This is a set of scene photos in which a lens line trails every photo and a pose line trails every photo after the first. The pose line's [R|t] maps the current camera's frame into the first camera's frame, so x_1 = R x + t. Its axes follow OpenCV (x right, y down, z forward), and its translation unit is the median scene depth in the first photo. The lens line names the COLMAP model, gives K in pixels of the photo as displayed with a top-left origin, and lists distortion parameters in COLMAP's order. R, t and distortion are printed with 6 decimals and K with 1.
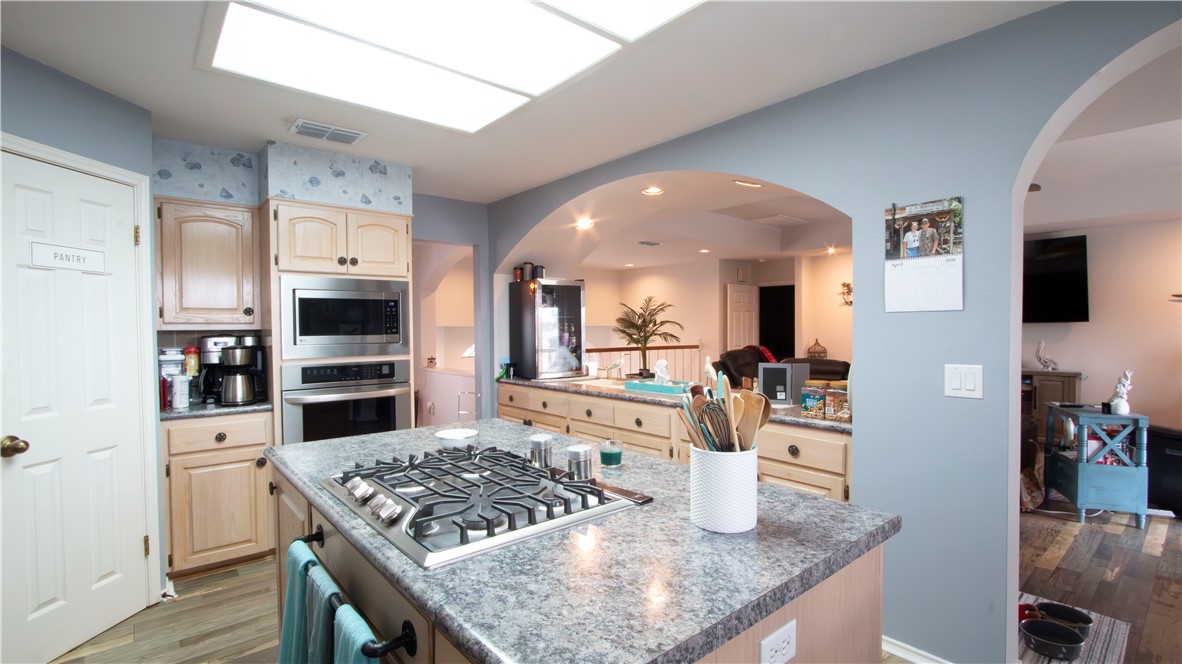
lens RADIAL K [[541.0, 0, 594.6], [0, 541.0, 337.3], [0, 0, 1]] dist [-0.018782, 0.004360]
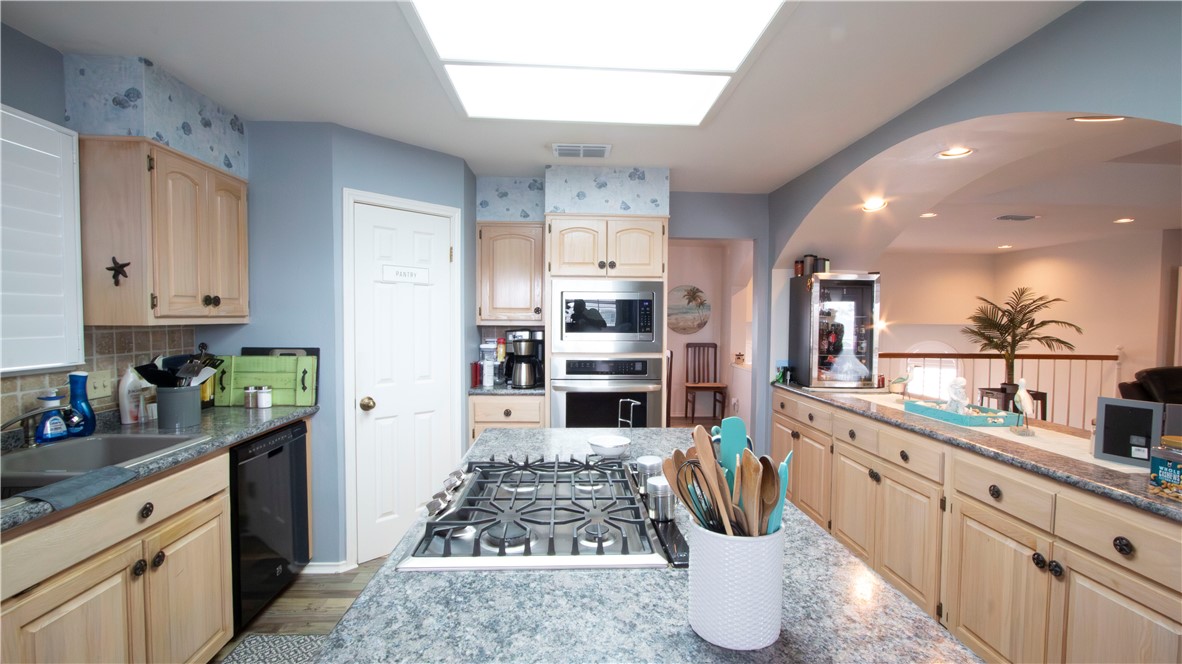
lens RADIAL K [[541.0, 0, 601.0], [0, 541.0, 337.2], [0, 0, 1]] dist [-0.018782, 0.004360]
pose [[0.795667, 0.035709, -0.604681, 0.198870], [-0.026326, 0.999356, 0.024376, -0.021622], [0.605162, -0.003476, 0.796095, 0.121821]]
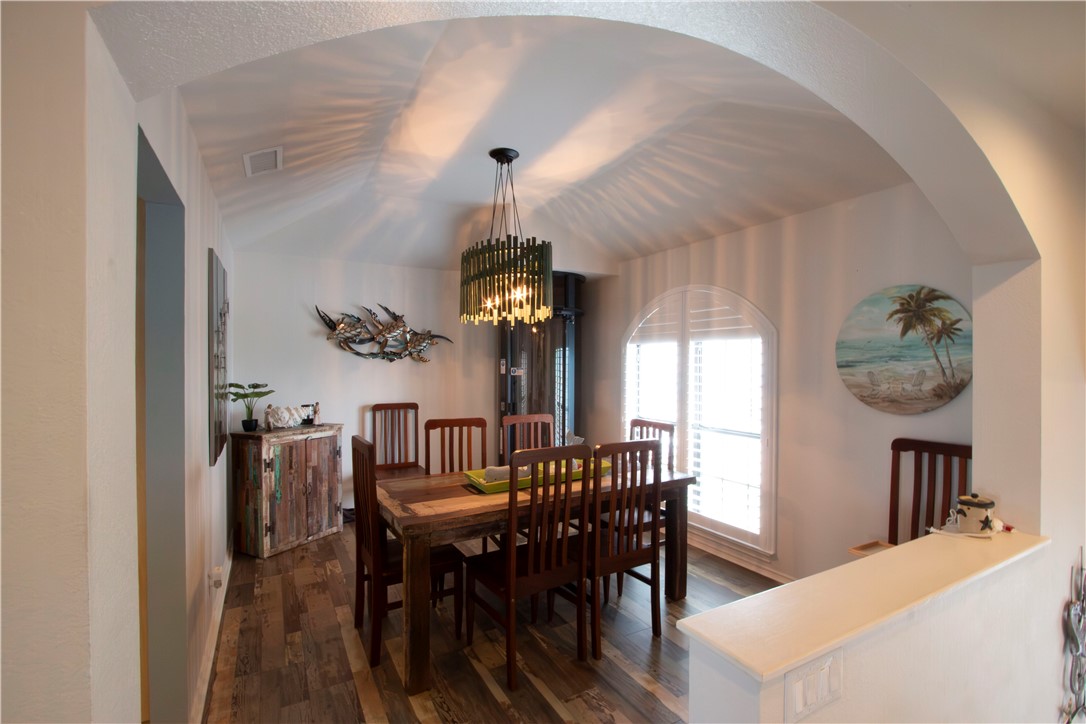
lens RADIAL K [[496.5, 0, 544.7], [0, 496.5, 362.5], [0, 0, 1]] dist [-0.017710, 0.002380]
pose [[-0.189676, -0.002321, -0.981844, 0.054718], [-0.014656, 0.999892, 0.000467, -0.050017], [0.981737, 0.014479, -0.189690, 1.229303]]
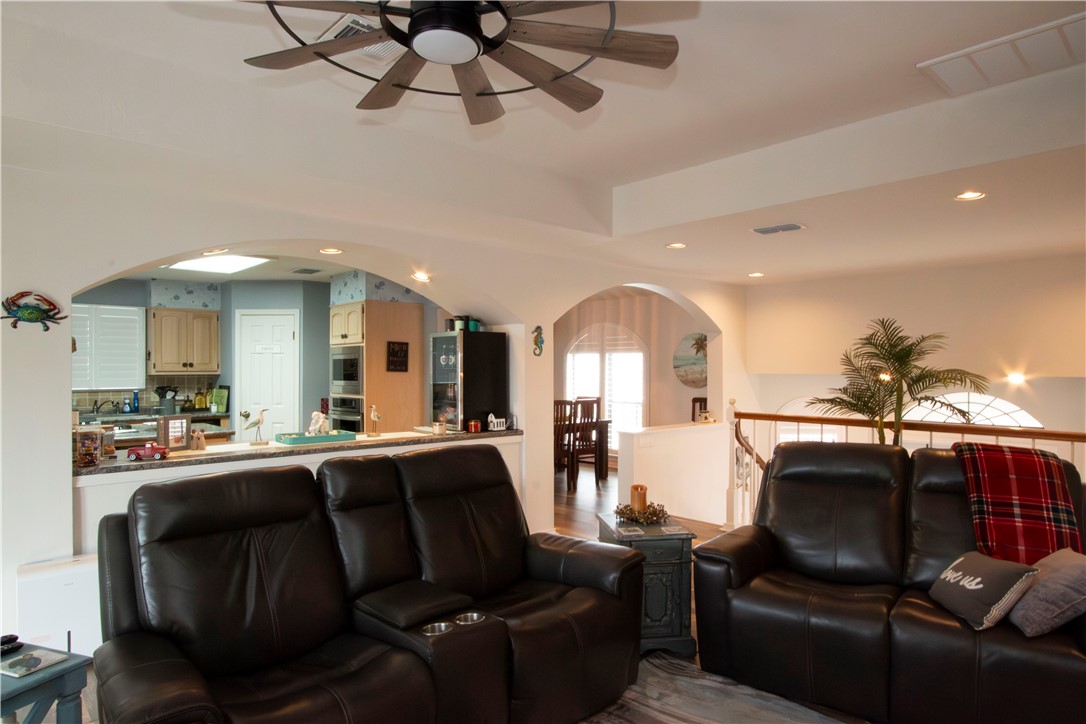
lens RADIAL K [[653.0, 0, 542.8], [0, 653.0, 364.2], [0, 0, 1]] dist [0.003399, 0.000374]
pose [[0.043504, -0.003609, -0.999047, 1.121544], [-0.019585, 0.999798, -0.004465, -0.044406], [0.998861, 0.019761, 0.043424, 1.041177]]
